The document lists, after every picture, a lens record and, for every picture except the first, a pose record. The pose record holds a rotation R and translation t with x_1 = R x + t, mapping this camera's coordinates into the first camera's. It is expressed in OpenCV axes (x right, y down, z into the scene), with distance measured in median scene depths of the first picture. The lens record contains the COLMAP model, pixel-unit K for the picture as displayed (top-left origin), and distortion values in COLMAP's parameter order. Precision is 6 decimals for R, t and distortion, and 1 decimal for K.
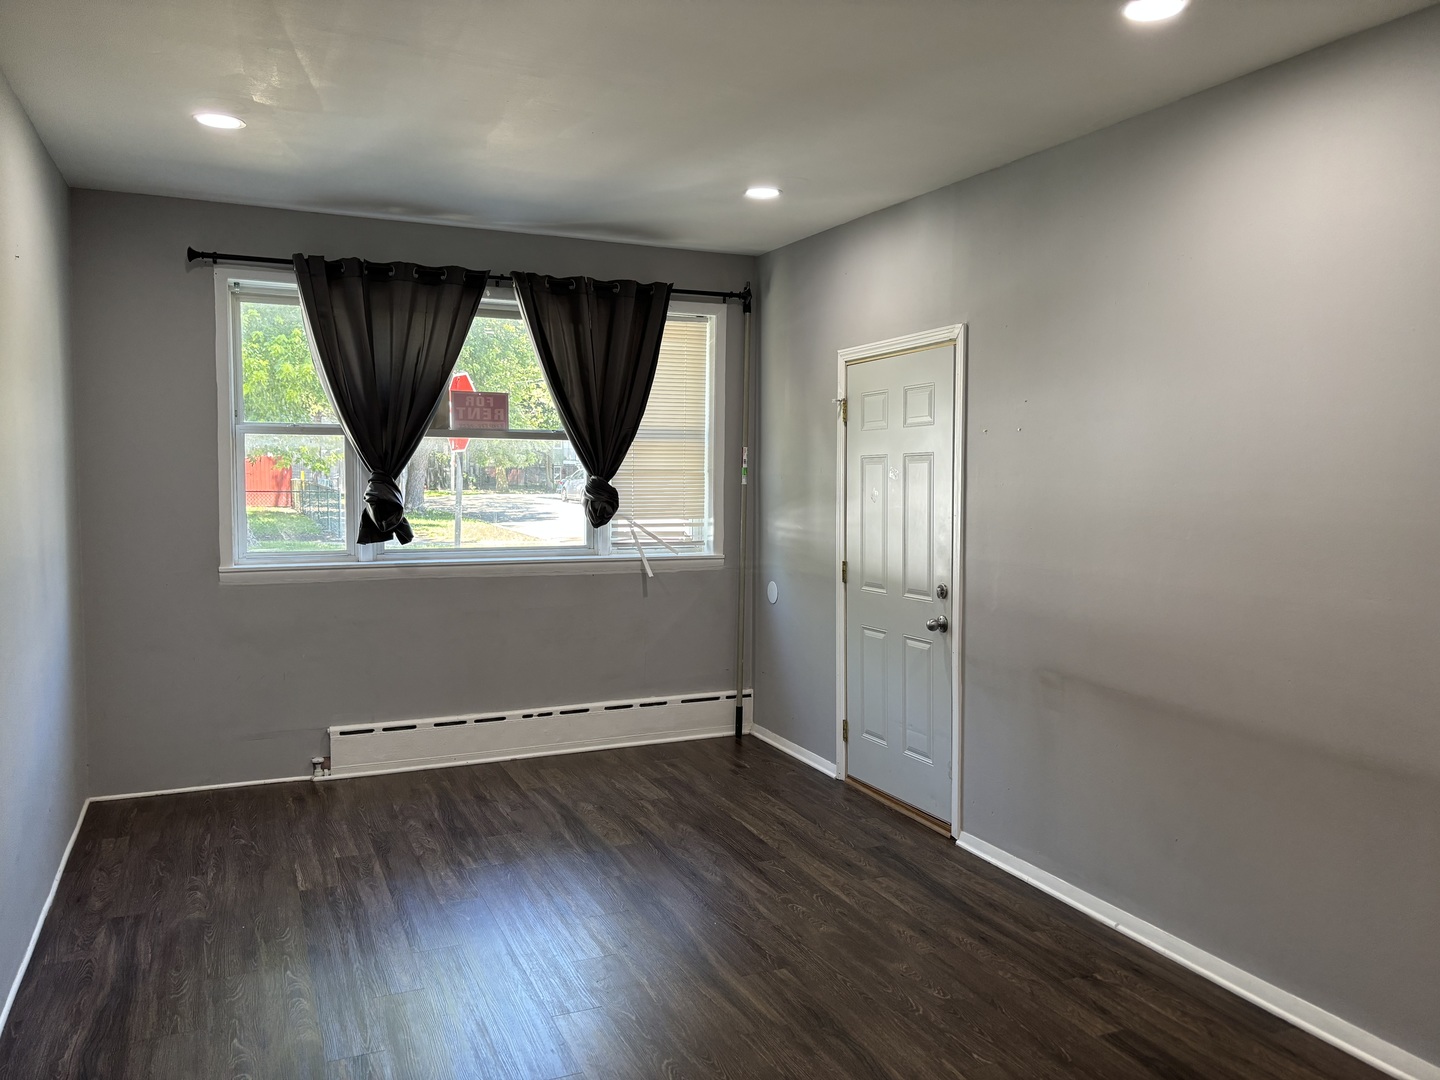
lens RADIAL K [[1101.1, 0, 740.2], [0, 1101.1, 537.0], [0, 0, 1]] dist [0.082835, -0.162369]
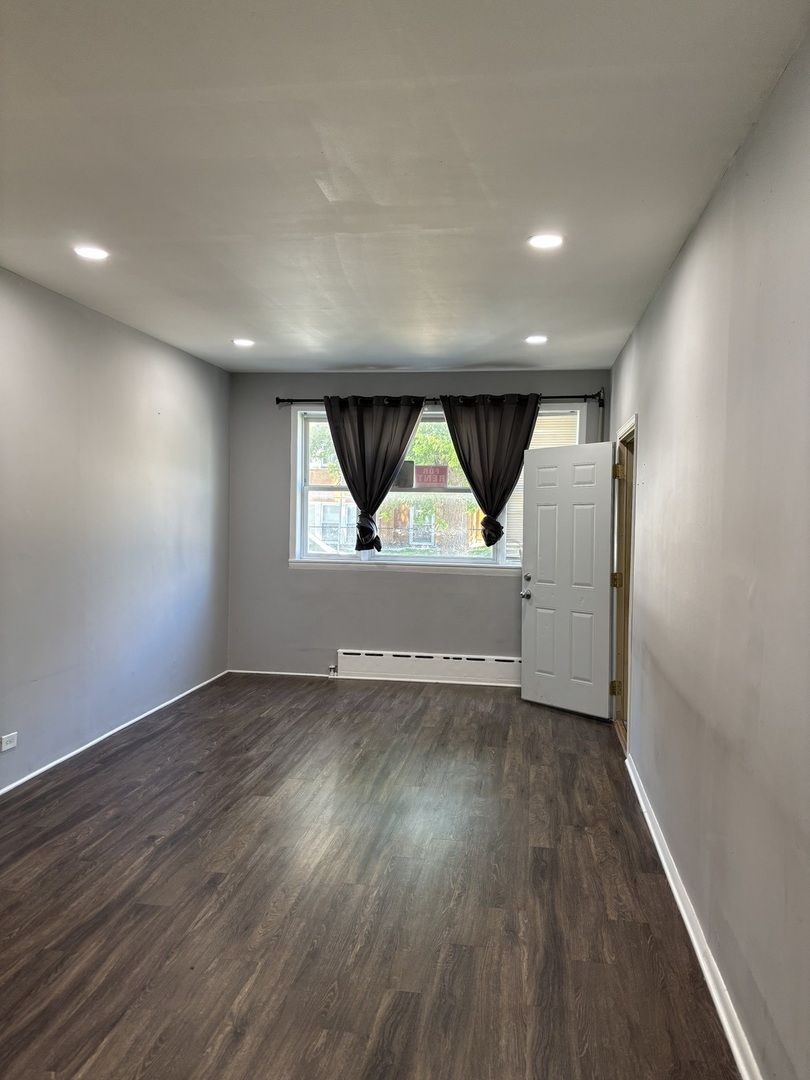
lens RADIAL K [[825.8, 0, 390.3], [0, 825.8, 540.7], [0, 0, 1]] dist [0.082835, -0.162369]
pose [[0.827791, 0.026461, -0.560413, 0.453807], [-0.046164, 0.998712, -0.021033, 0.015635], [0.559135, 0.043282, 0.827946, -0.092294]]
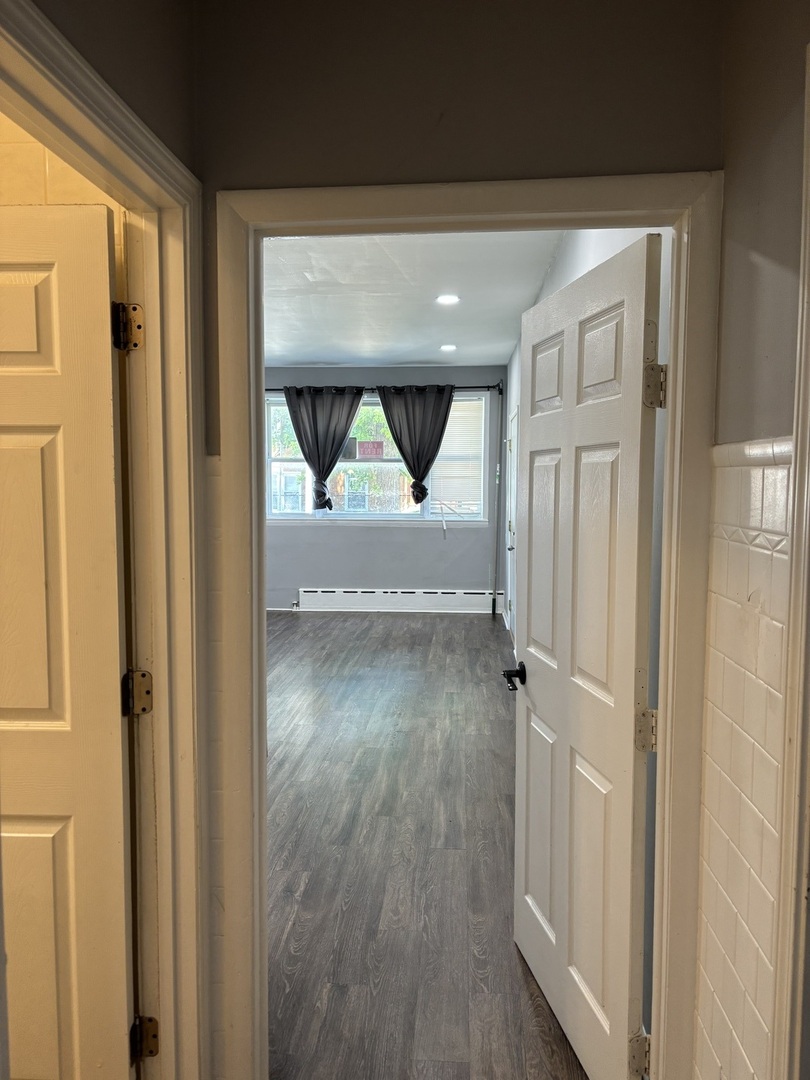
lens RADIAL K [[808.2, 0, 405.6], [0, 808.2, 537.2], [0, 0, 1]] dist [0.034665, -0.049902]
pose [[0.880423, 0.027584, -0.473387, 0.604324], [-0.025260, 0.999617, 0.011269, 0.038617], [0.473517, 0.002037, 0.880783, -0.370015]]
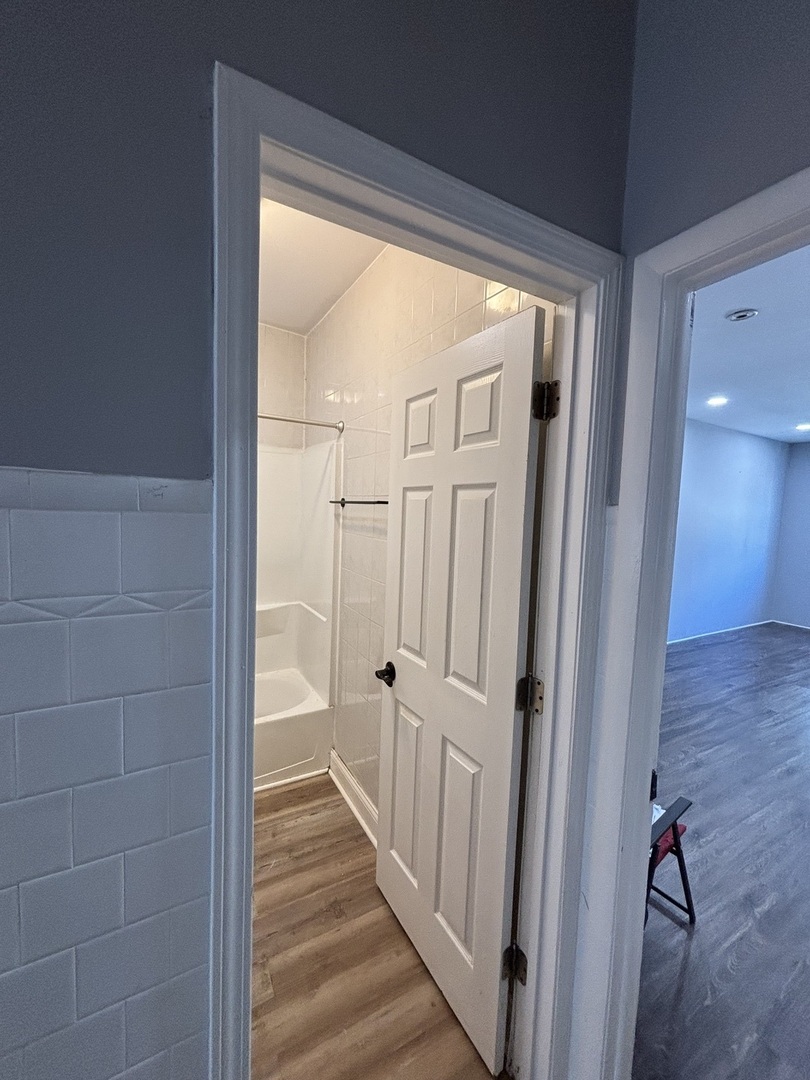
lens RADIAL K [[437.2, 0, 405.0], [0, 437.2, 540.0], [0, 0, 1]] dist [0.000187, 0.000311]
pose [[0.091446, 0.064472, -0.993721, 0.569924], [-0.101779, 0.993281, 0.055077, 0.026977], [0.990595, 0.096103, 0.097394, -0.249192]]
